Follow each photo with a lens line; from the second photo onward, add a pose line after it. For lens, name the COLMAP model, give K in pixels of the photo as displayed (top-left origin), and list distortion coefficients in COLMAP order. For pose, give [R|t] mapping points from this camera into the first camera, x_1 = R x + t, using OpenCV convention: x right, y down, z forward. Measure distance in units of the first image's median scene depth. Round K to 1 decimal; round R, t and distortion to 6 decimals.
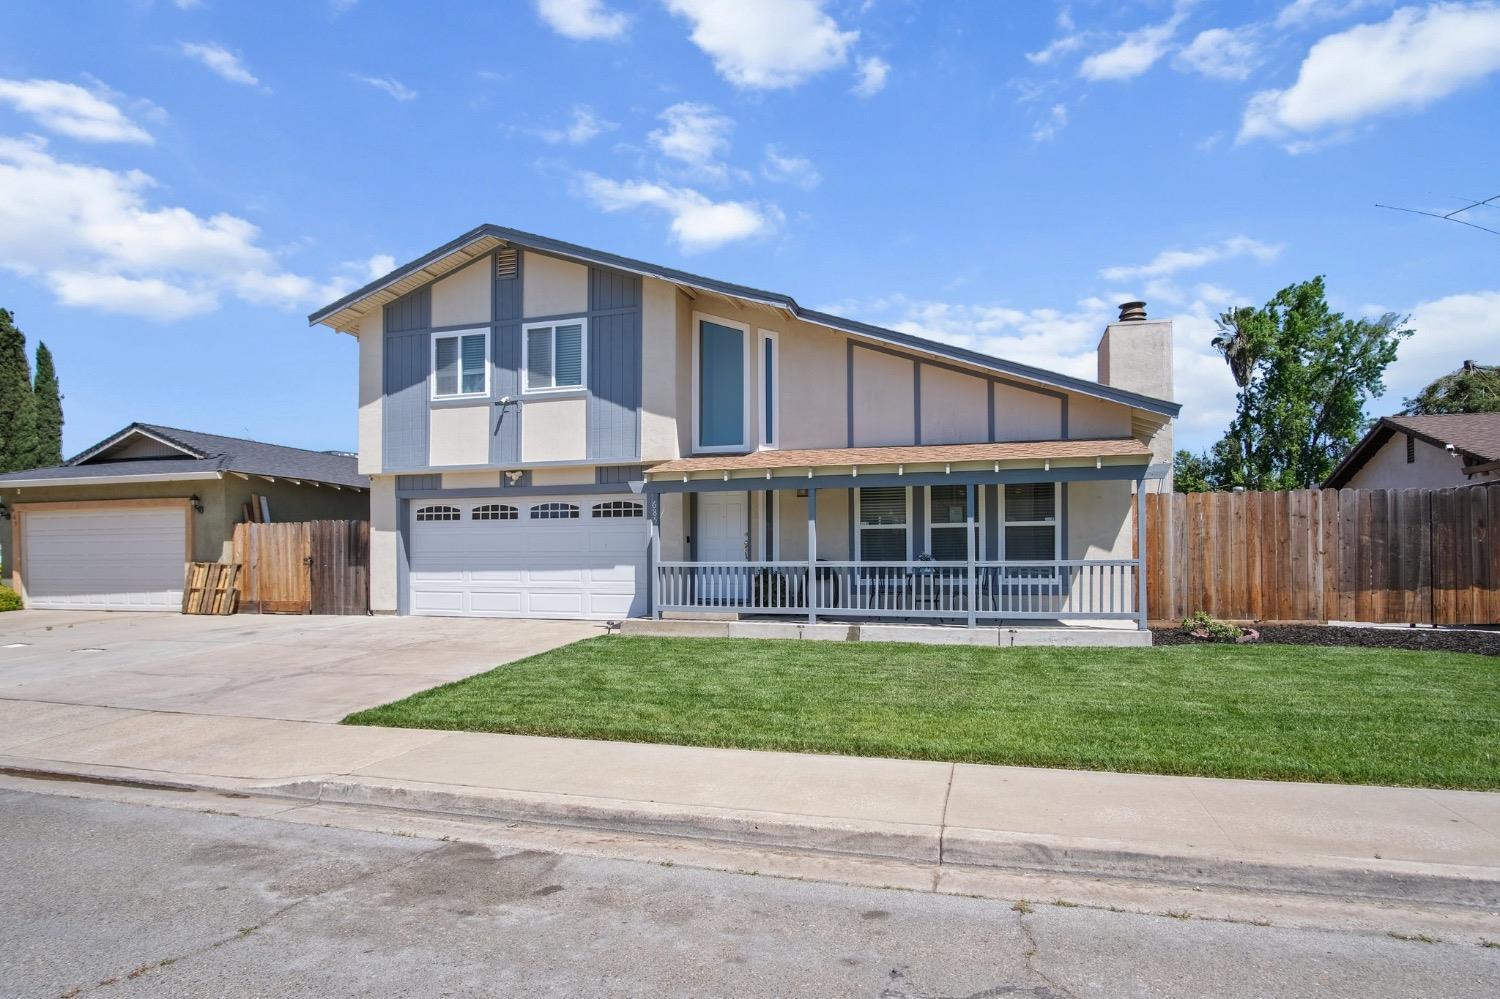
lens RADIAL K [[763.5, 0, 648.0], [0, 763.5, 496.2], [0, 0, 1]] dist [-0.021402, 0.001278]
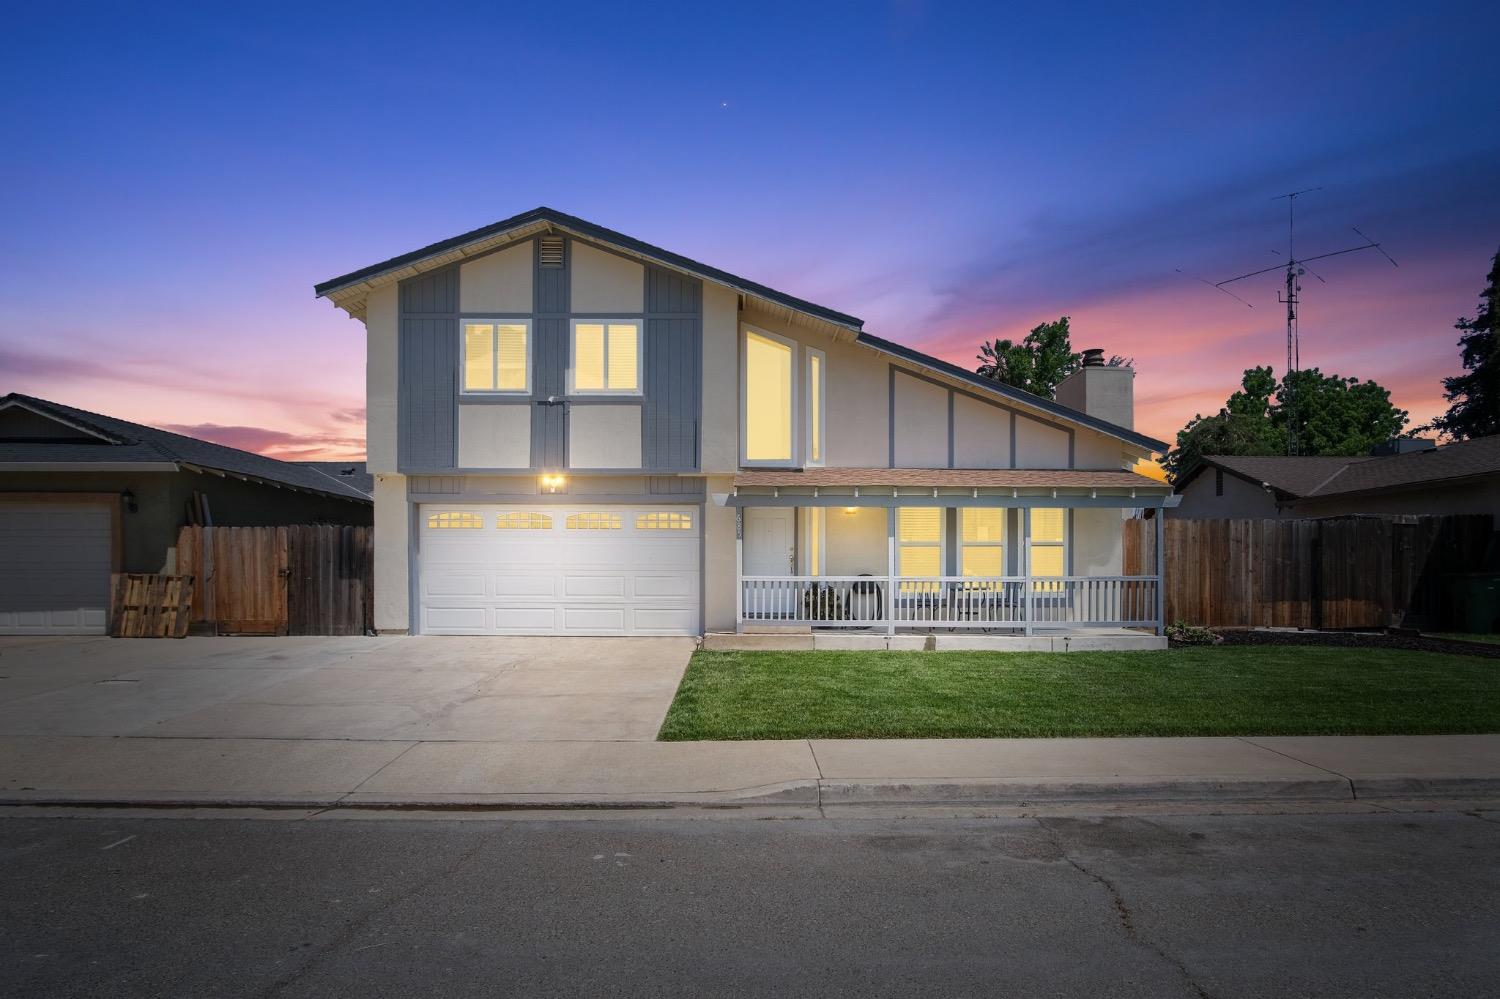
lens RADIAL K [[807.6, 0, 762.8], [0, 807.6, 513.4], [0, 0, 1]] dist [-0.025626, 0.003273]
pose [[0.955034, 0.027318, 0.295236, -0.226968], [-0.029781, 0.999549, 0.003849, -0.000059], [-0.294998, -0.012469, 0.955417, -0.008746]]
